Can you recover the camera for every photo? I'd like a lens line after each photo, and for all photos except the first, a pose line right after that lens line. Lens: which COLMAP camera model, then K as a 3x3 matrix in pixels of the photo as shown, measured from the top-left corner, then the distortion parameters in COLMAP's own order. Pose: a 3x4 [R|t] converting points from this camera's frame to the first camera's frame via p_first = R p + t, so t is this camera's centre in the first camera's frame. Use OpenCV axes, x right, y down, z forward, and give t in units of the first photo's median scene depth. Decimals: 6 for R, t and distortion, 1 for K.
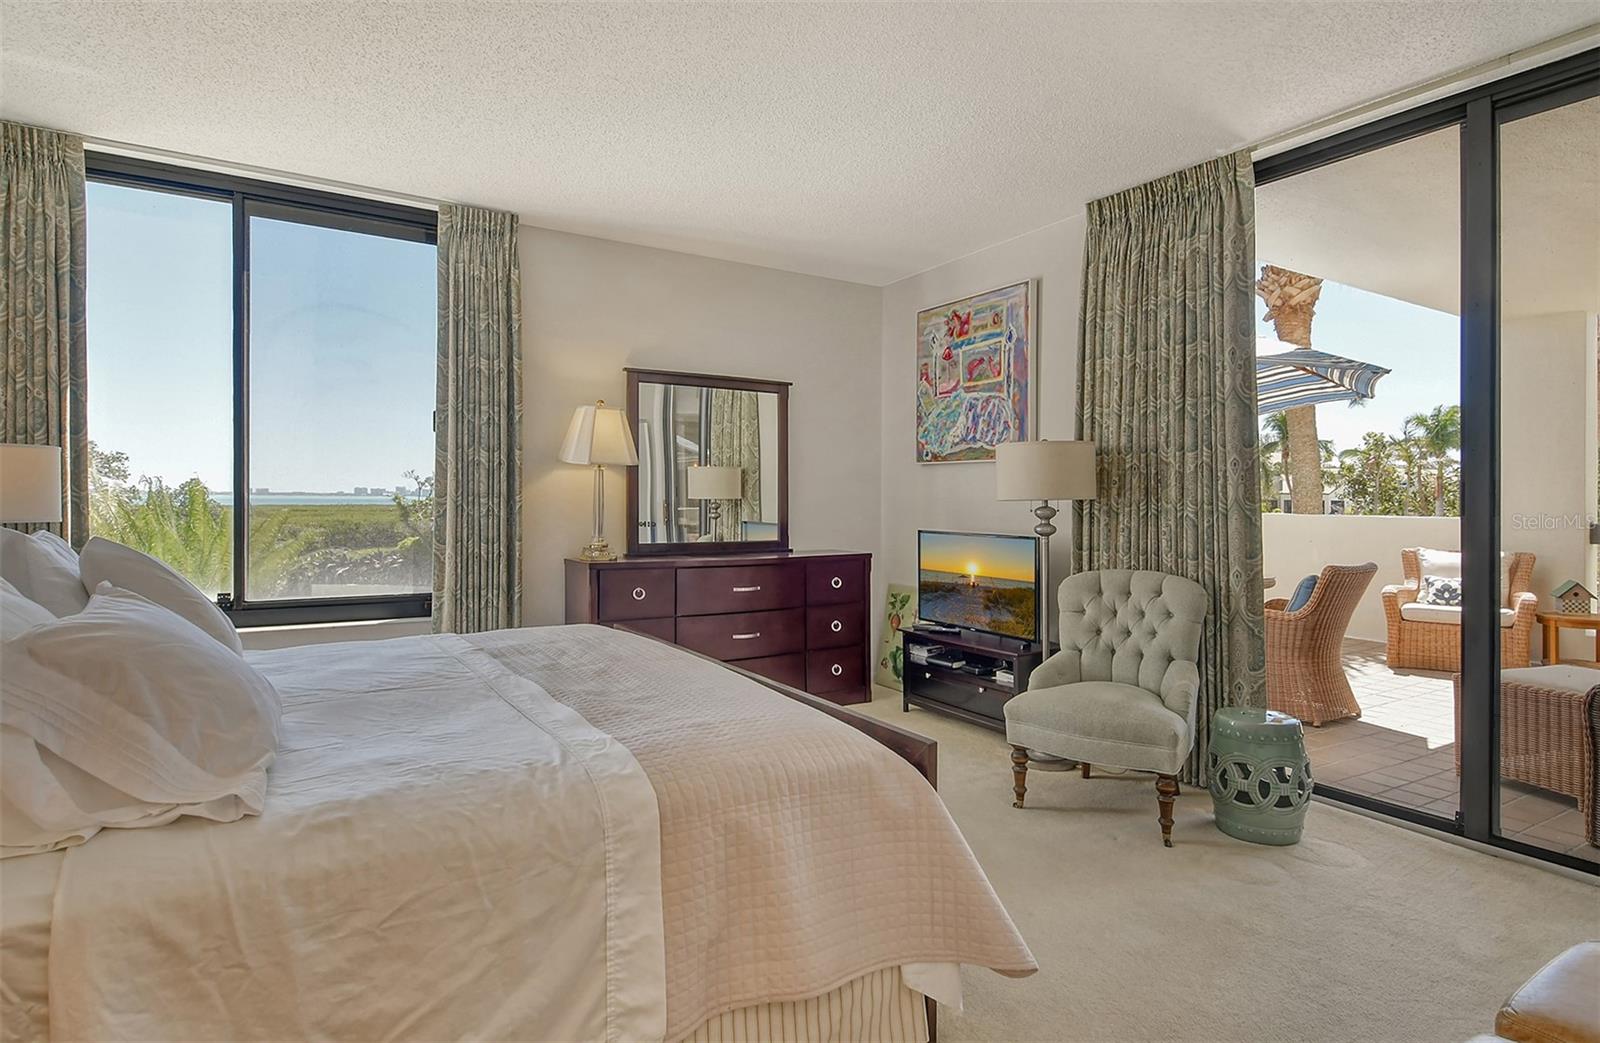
lens RADIAL K [[864.3, 0, 800.0], [0, 864.3, 521.5], [0, 0, 1]] dist [0.001516, -0.019315]
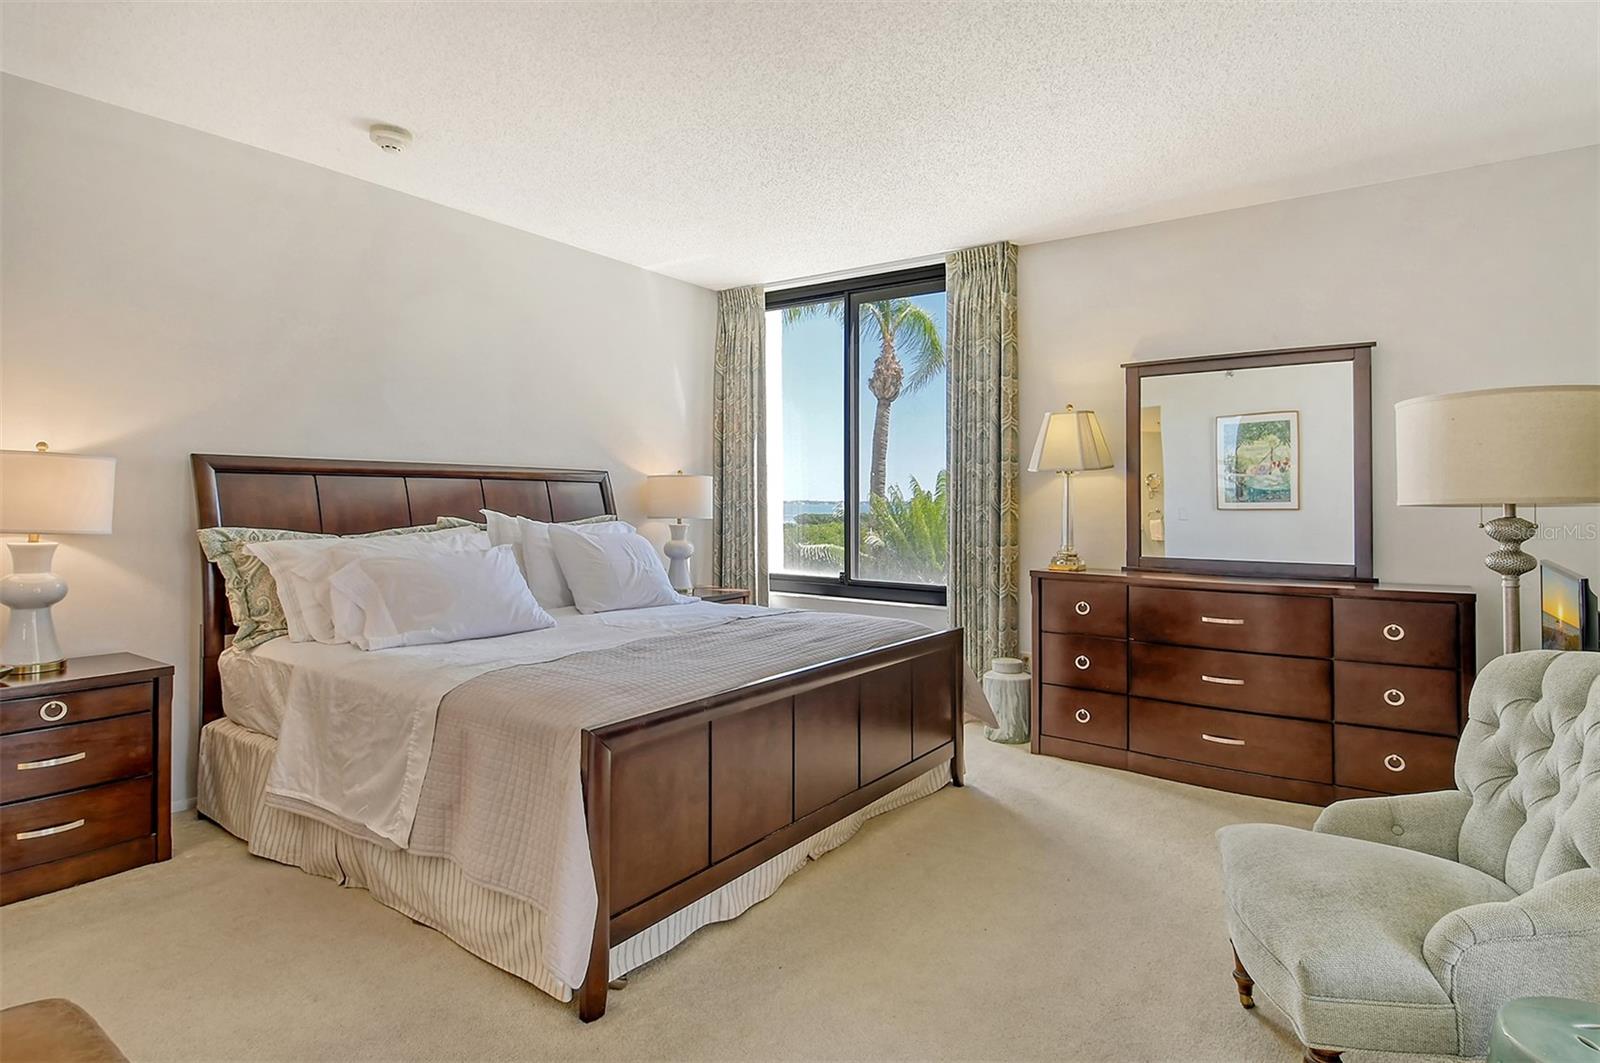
lens RADIAL K [[845.7, 0, 810.0], [0, 845.7, 503.9], [0, 0, 1]] dist [-0.002008, -0.001900]
pose [[0.374338, -0.005558, -0.927276, 0.595743], [-0.026816, 0.999499, -0.016816, -0.005886], [0.926904, 0.031160, 0.374002, 0.420568]]
